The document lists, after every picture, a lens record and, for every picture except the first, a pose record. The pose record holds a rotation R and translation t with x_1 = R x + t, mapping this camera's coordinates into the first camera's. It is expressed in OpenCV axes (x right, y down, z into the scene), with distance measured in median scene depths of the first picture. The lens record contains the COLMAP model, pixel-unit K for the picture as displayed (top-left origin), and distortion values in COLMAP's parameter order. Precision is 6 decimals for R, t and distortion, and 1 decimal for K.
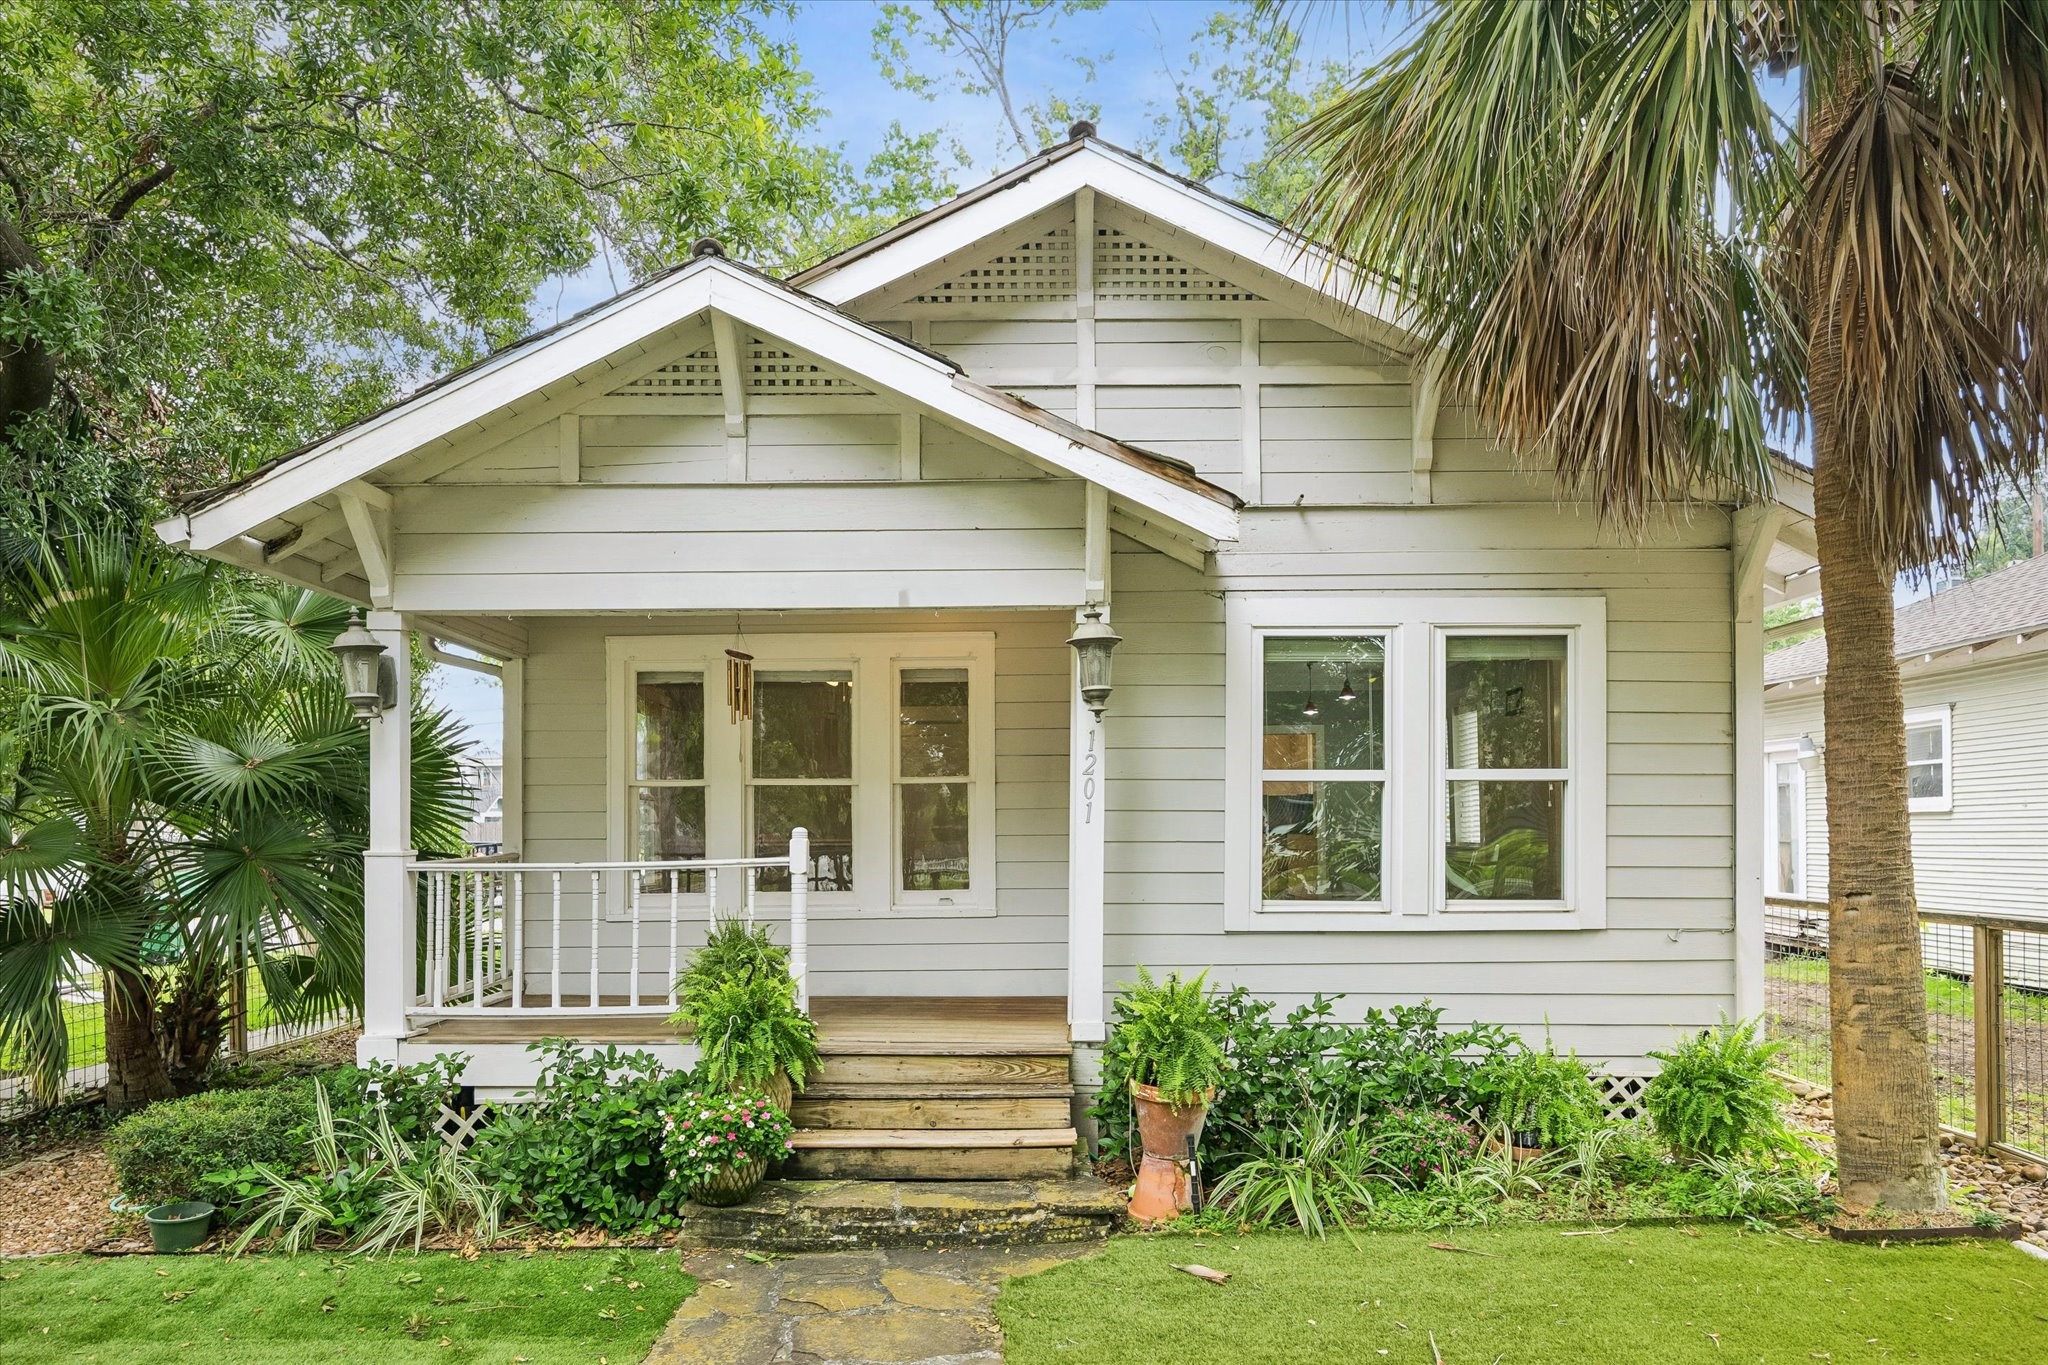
lens RADIAL K [[1317.6, 0, 1072.2], [0, 1317.6, 780.0], [0, 0, 1]] dist [0.001670, -0.000370]
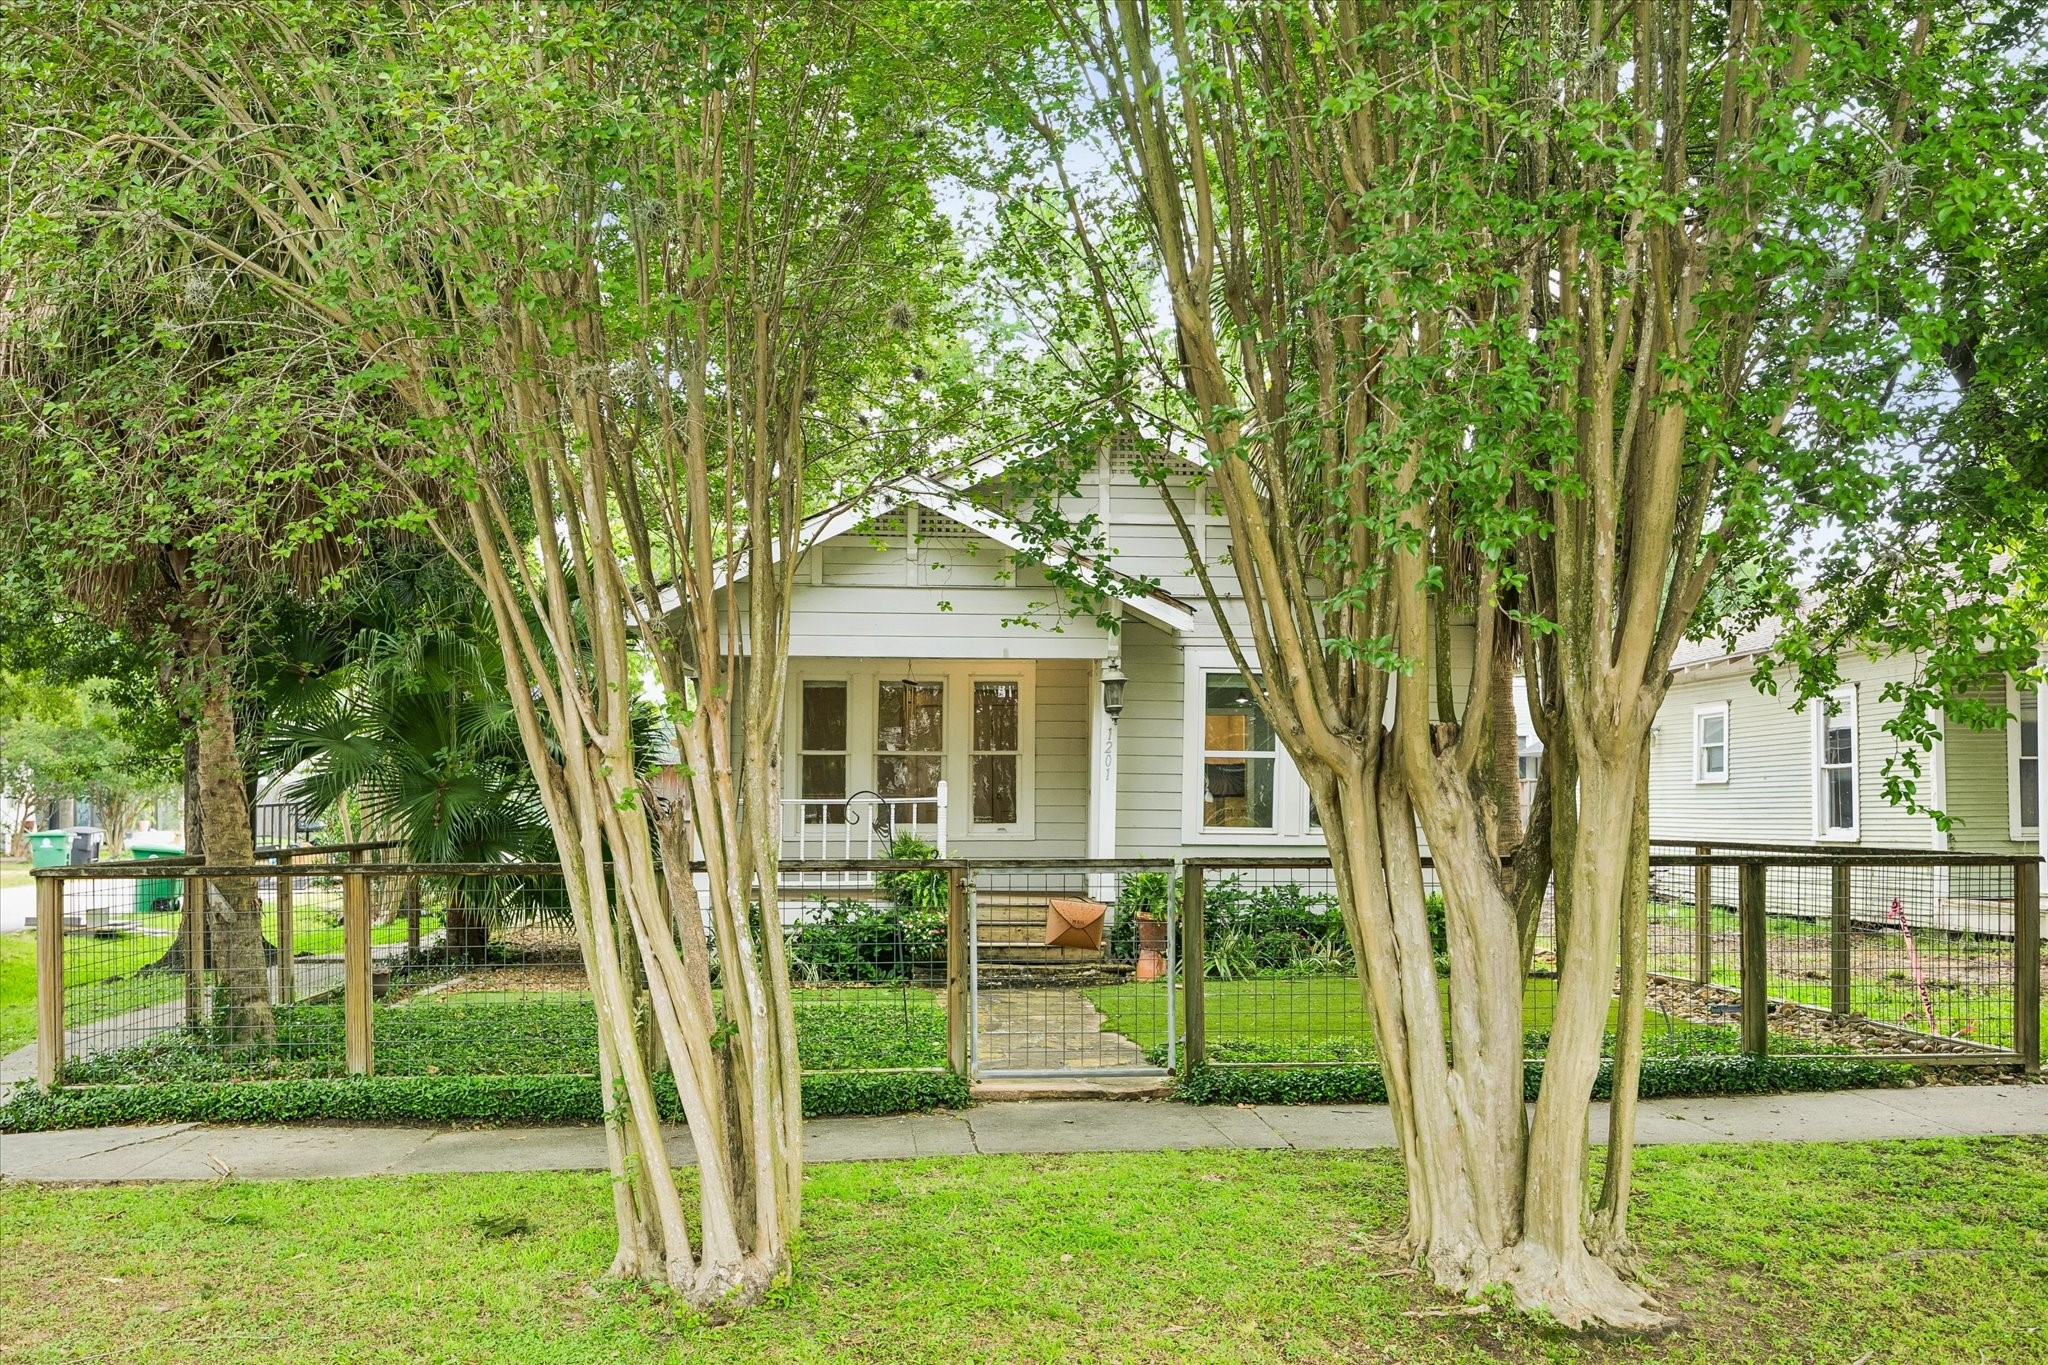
lens RADIAL K [[1921.3, 0, 1024.6], [0, 1921.3, 682.3], [0, 0, 1]] dist [0.012447, 0.000000]
pose [[0.998668, 0.013142, 0.049896, -0.228351], [-0.011631, 0.999468, -0.030471, -0.018731], [-0.050270, 0.029850, 0.998290, -1.582100]]
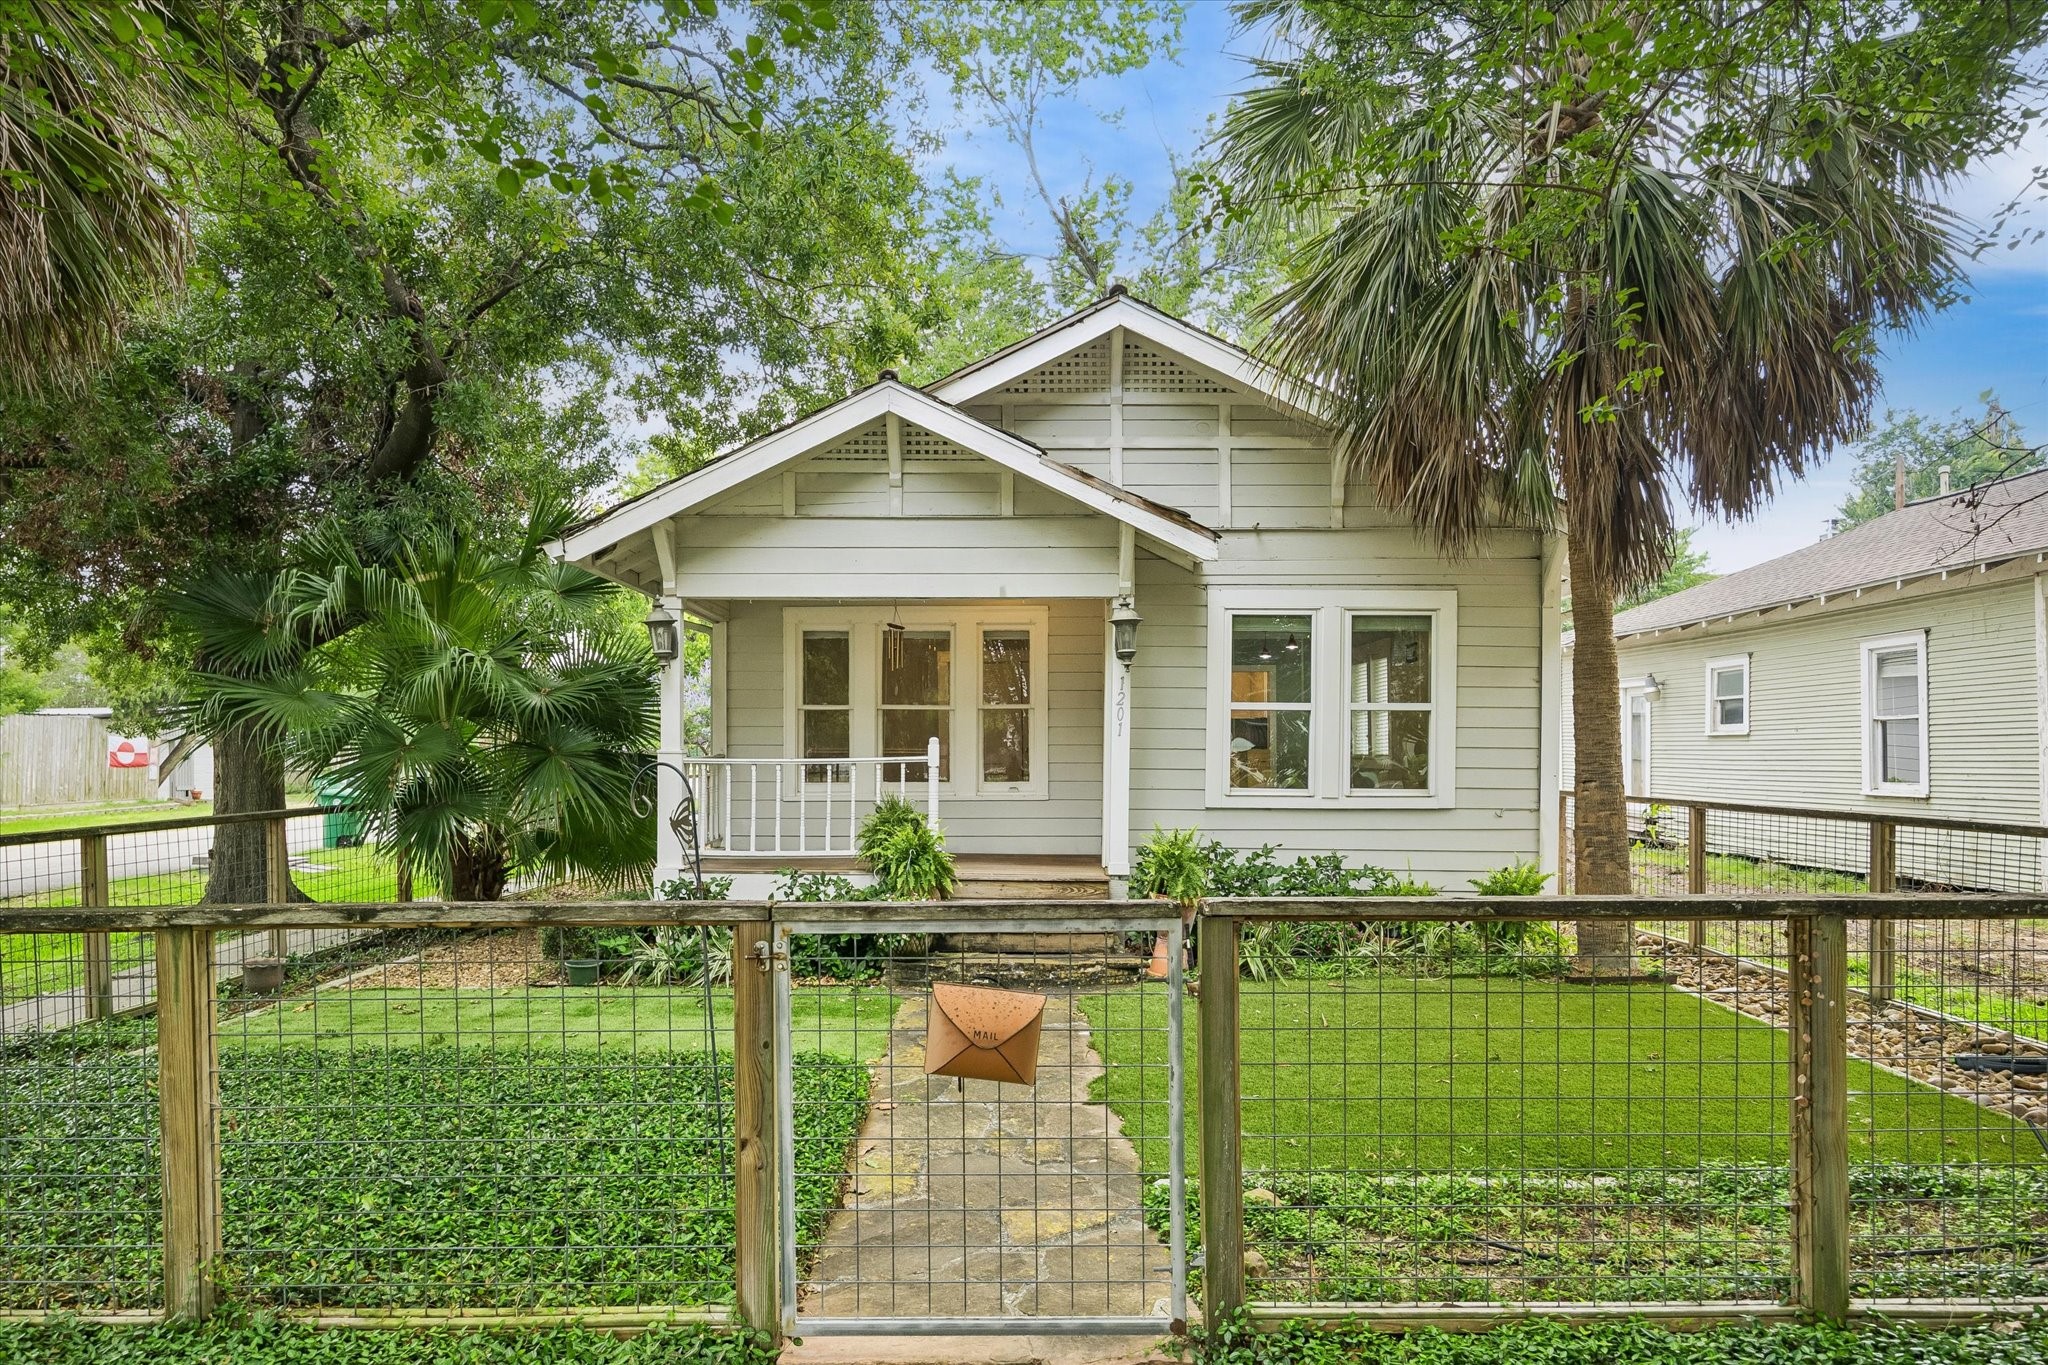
lens RADIAL K [[1257.7, 0, 1035.0], [0, 1257.7, 696.6], [0, 0, 1]] dist [0.002190, 0.000265]
pose [[0.999951, 0.007669, -0.006286, -0.078013], [-0.007696, 0.999961, -0.004340, -0.006629], [0.006253, 0.004388, 0.999971, -0.488231]]
